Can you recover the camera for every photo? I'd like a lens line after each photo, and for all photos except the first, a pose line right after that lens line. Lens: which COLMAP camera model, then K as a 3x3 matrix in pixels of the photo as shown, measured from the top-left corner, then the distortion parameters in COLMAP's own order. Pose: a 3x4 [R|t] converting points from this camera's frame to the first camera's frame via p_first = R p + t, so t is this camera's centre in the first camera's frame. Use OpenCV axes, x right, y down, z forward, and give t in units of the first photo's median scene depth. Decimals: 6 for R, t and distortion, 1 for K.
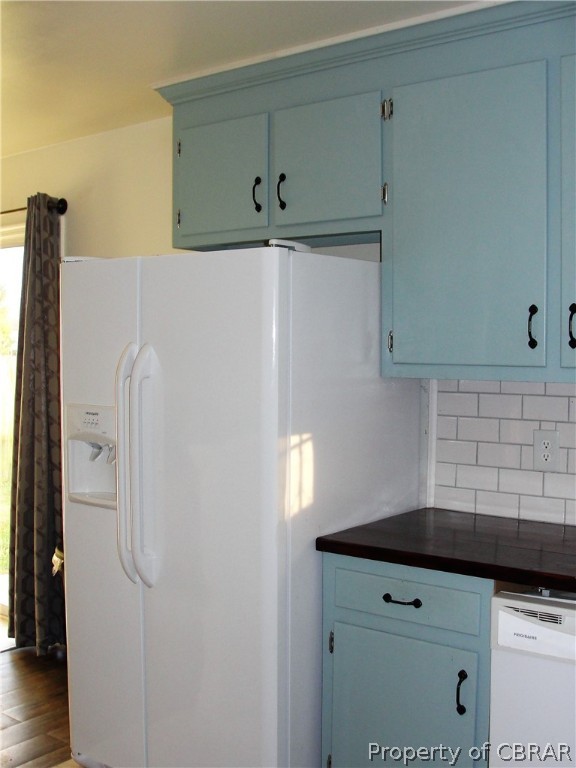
lens RADIAL K [[934.5, 0, 288.0], [0, 934.5, 384.0], [0, 0, 1]] dist [-0.207379, 0.224308]
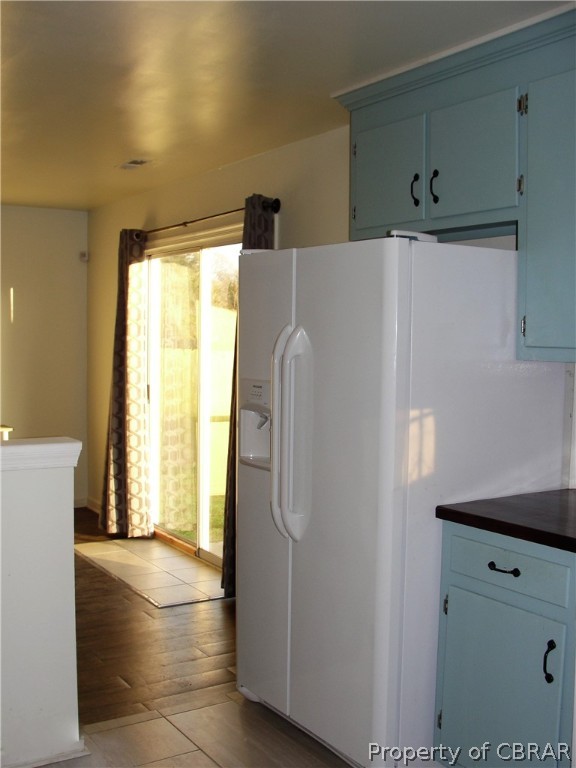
lens RADIAL K [[934.5, 0, 288.0], [0, 934.5, 384.0], [0, 0, 1]] dist [-0.207379, 0.224308]
pose [[0.935794, 0.027260, -0.351493, 0.227763], [-0.026301, 0.999626, 0.007505, 0.018968], [0.351566, 0.002222, 0.936161, -0.065155]]
